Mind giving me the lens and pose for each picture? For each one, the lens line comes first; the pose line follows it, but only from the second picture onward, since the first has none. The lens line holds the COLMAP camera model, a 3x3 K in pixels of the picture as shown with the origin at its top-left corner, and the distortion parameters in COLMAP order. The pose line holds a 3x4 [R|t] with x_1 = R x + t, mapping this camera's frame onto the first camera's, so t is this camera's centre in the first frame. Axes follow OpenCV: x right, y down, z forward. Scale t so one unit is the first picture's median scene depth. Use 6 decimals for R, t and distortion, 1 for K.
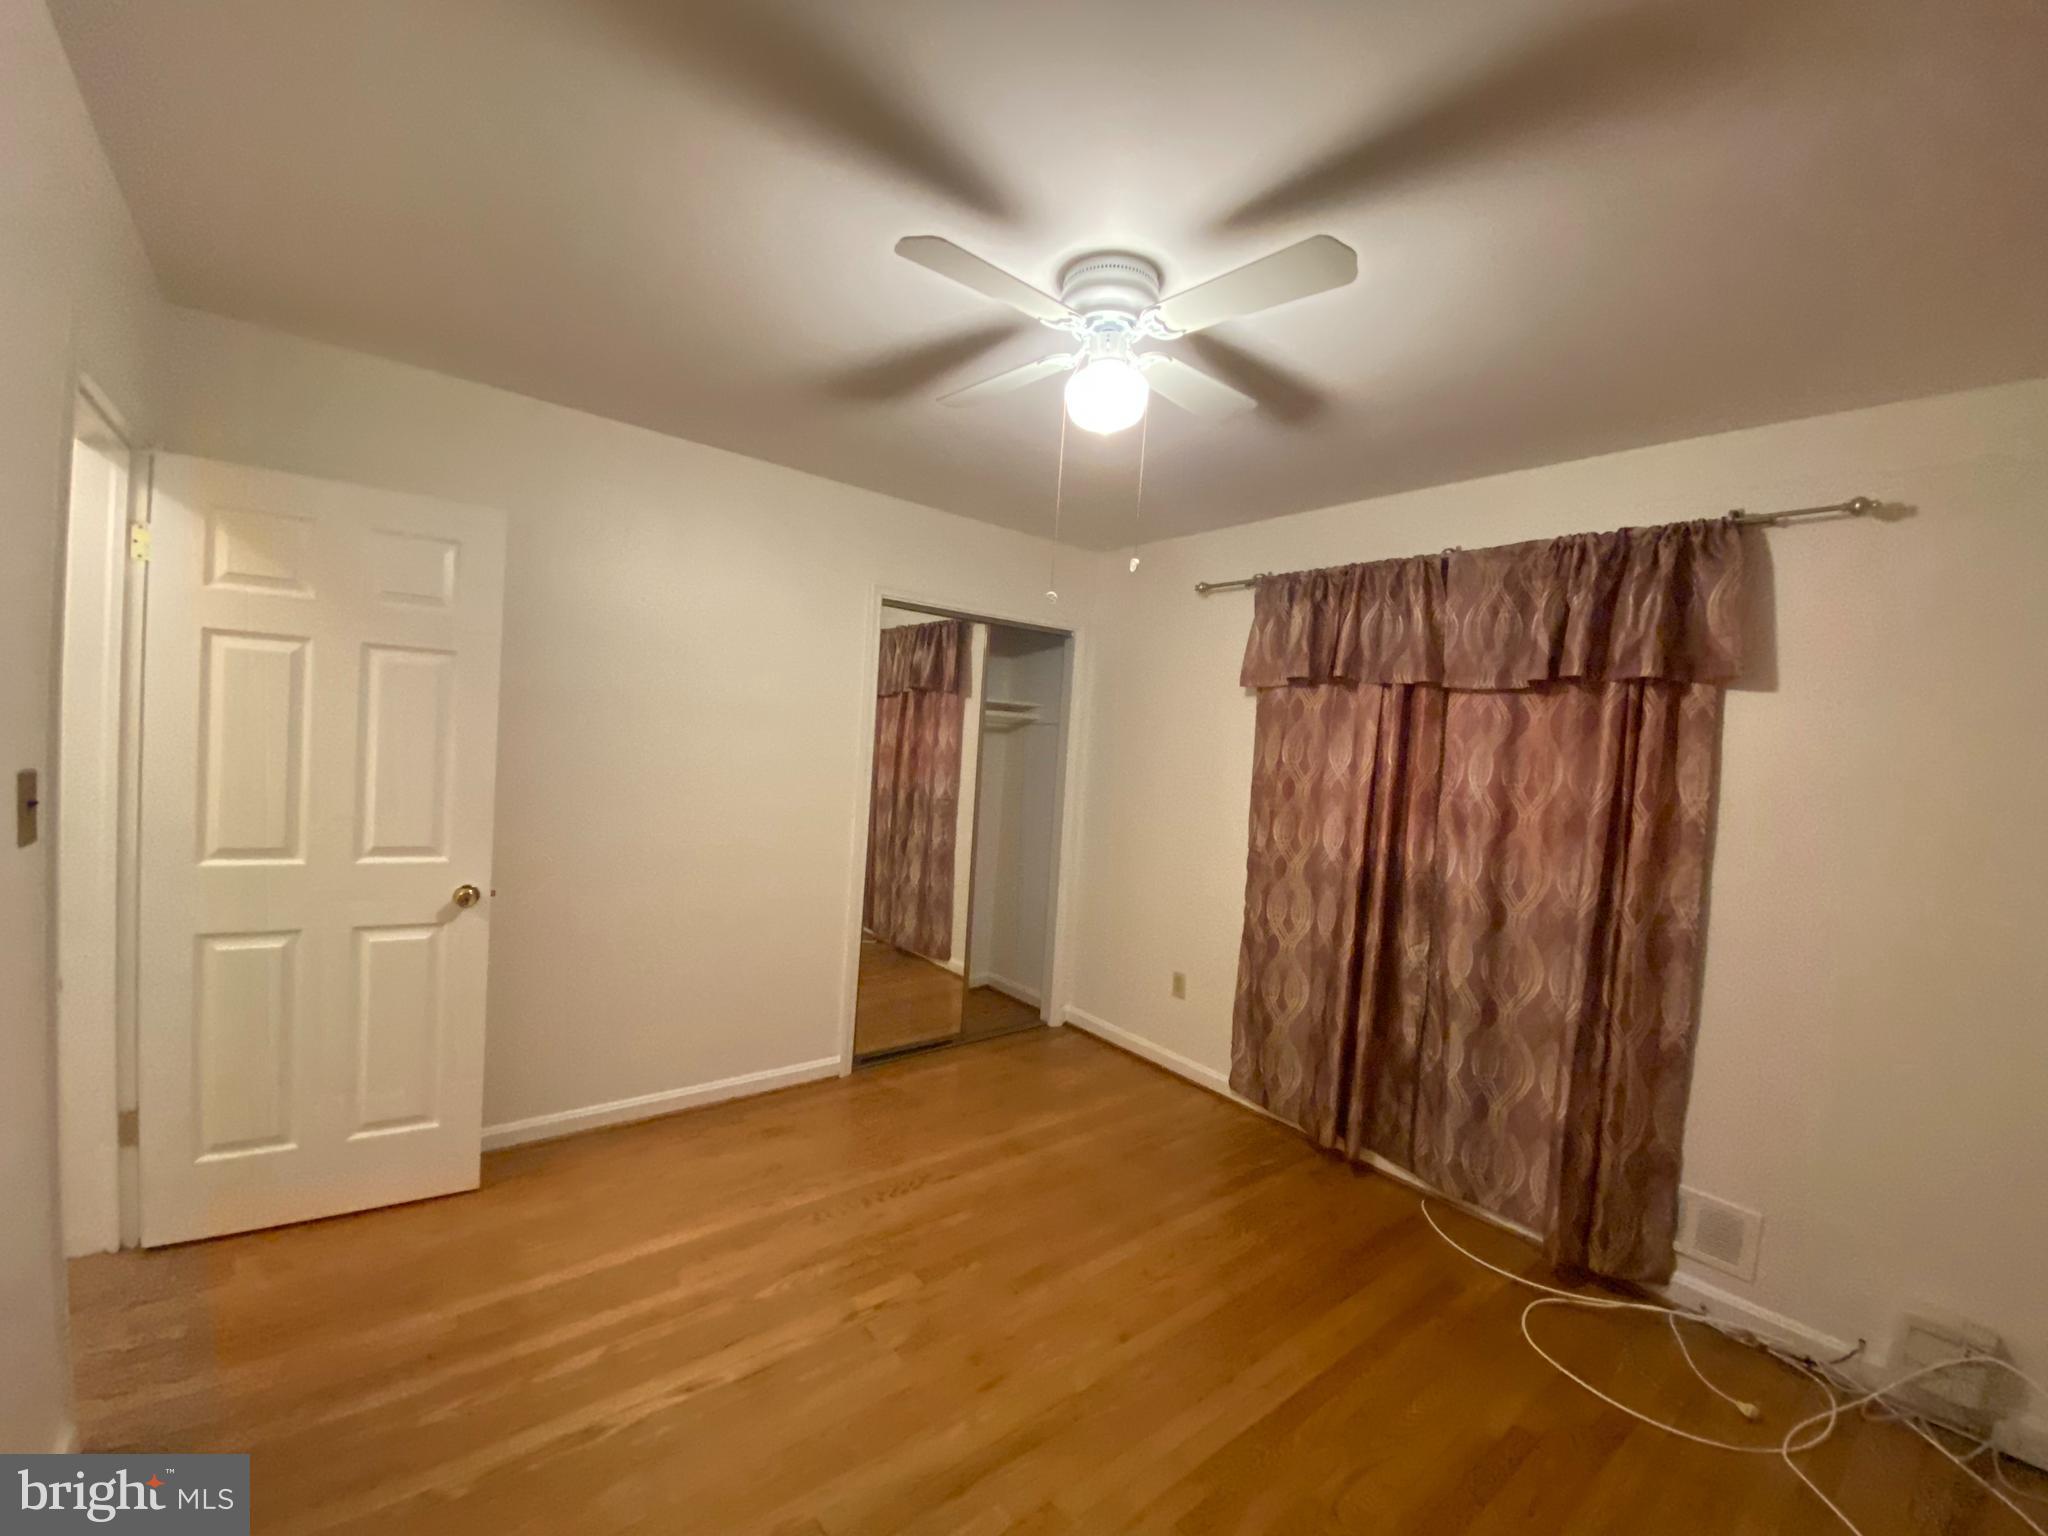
lens RADIAL K [[829.4, 0, 1016.1], [0, 829.4, 775.8], [0, 0, 1]] dist [0.036844, -0.027254]
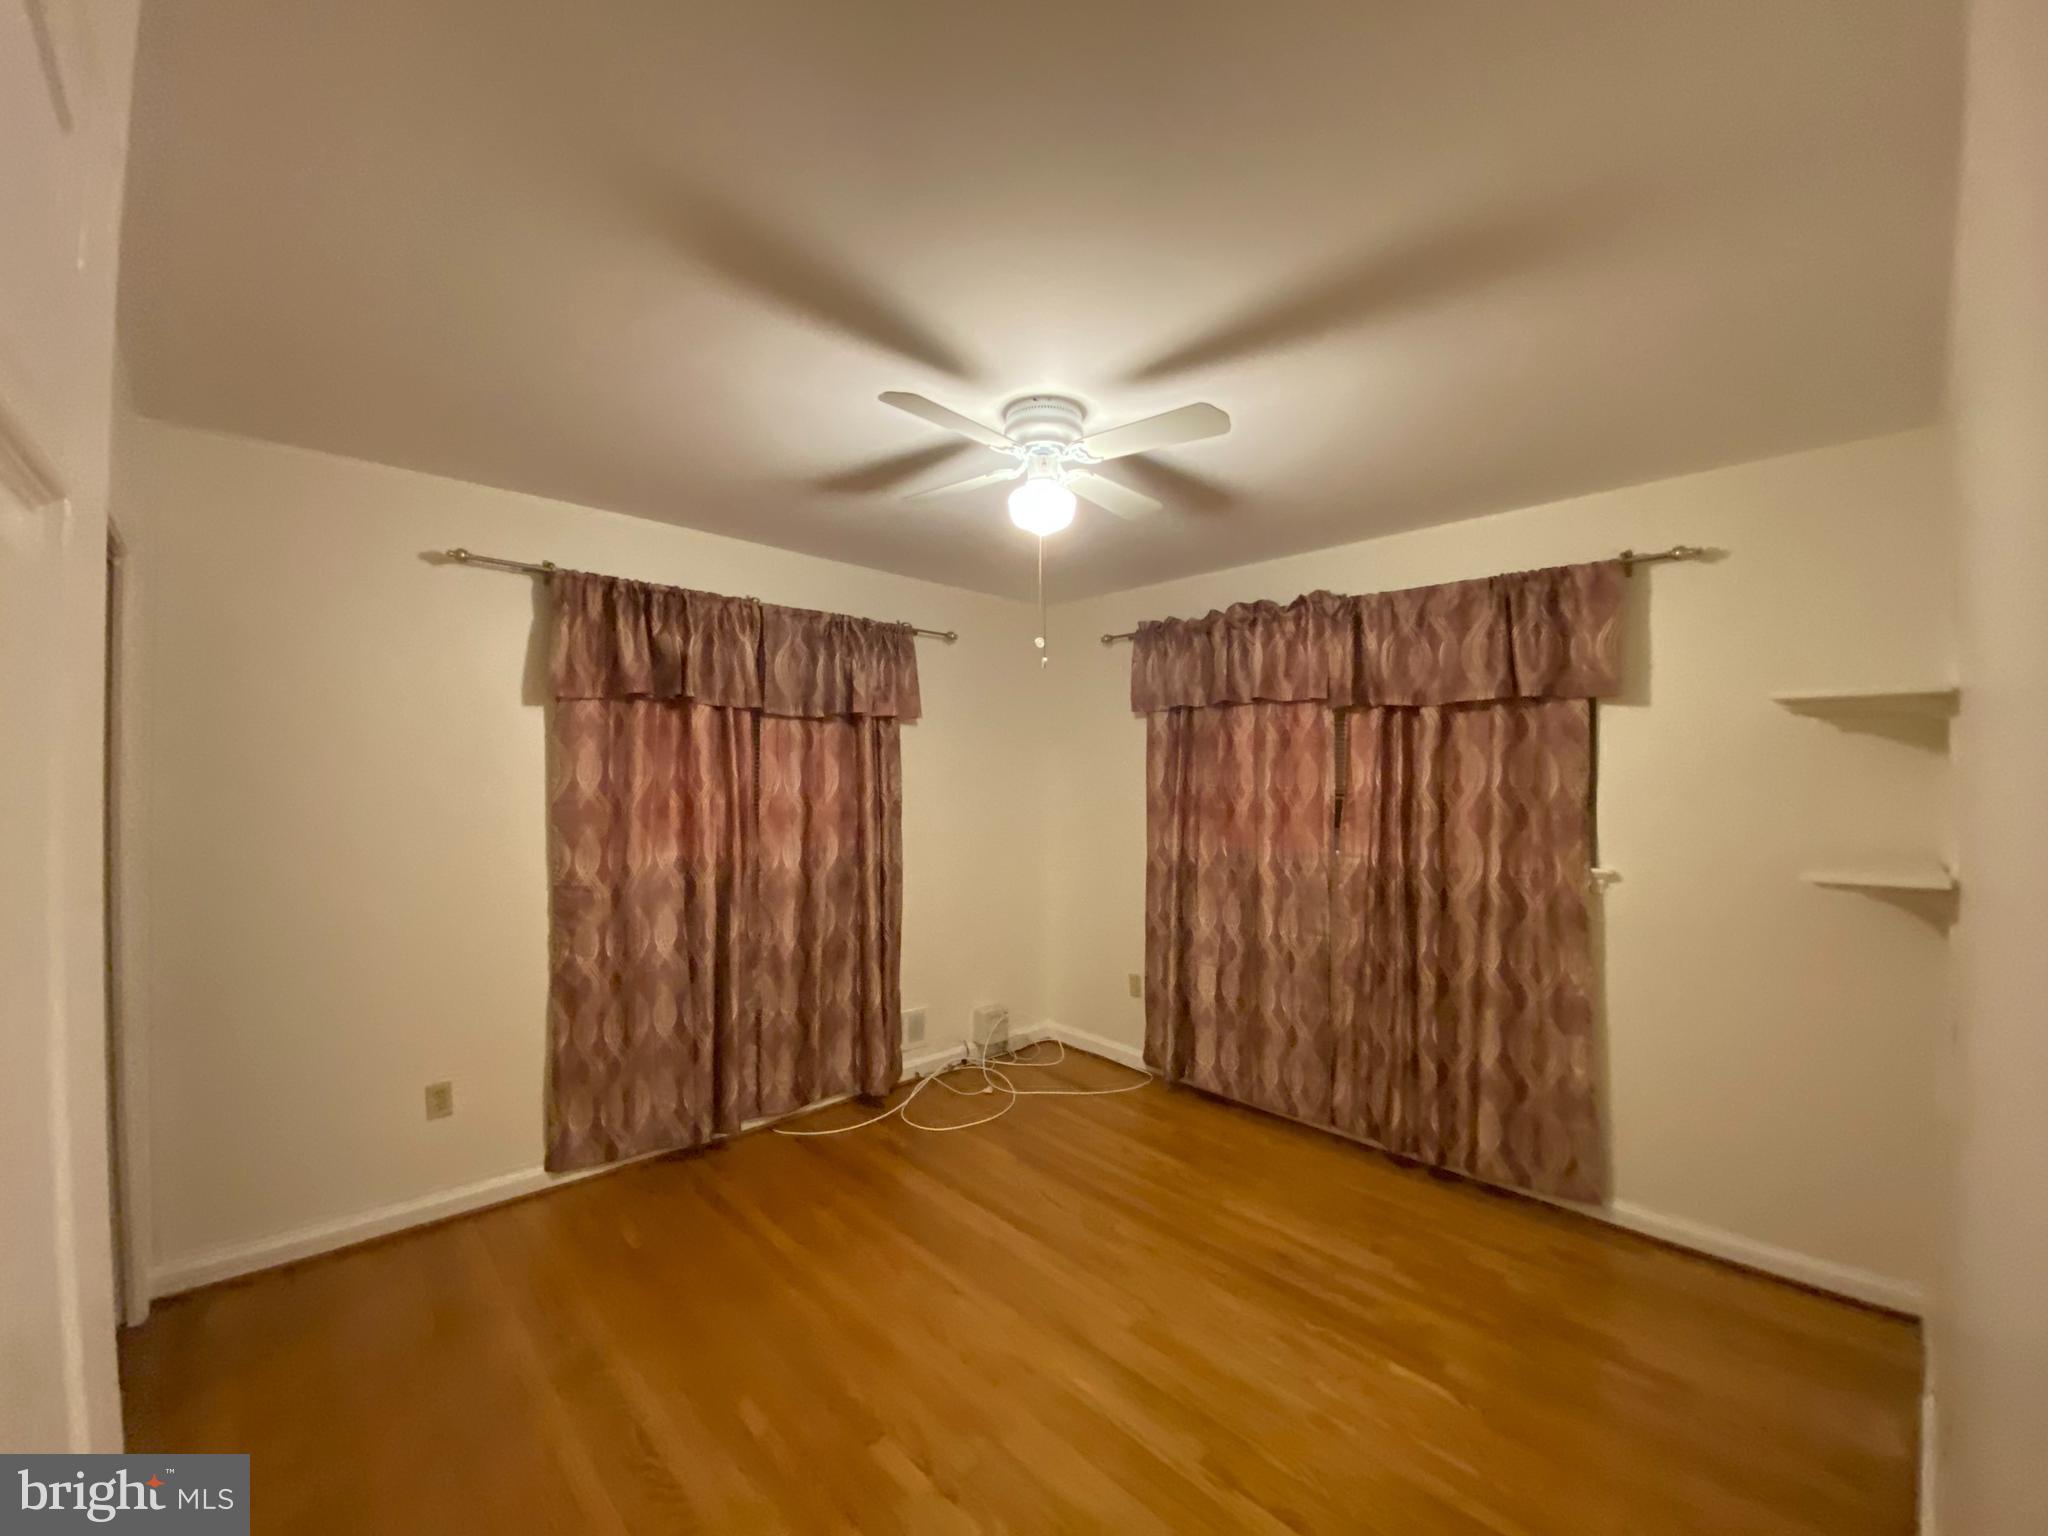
lens RADIAL K [[829.4, 0, 1016.1], [0, 829.4, 775.8], [0, 0, 1]] dist [0.036844, -0.027254]
pose [[-0.081714, -0.067111, 0.994394, -0.774932], [0.028295, 0.997172, 0.069624, -0.092628], [-0.996254, 0.033826, -0.079584, 0.772711]]
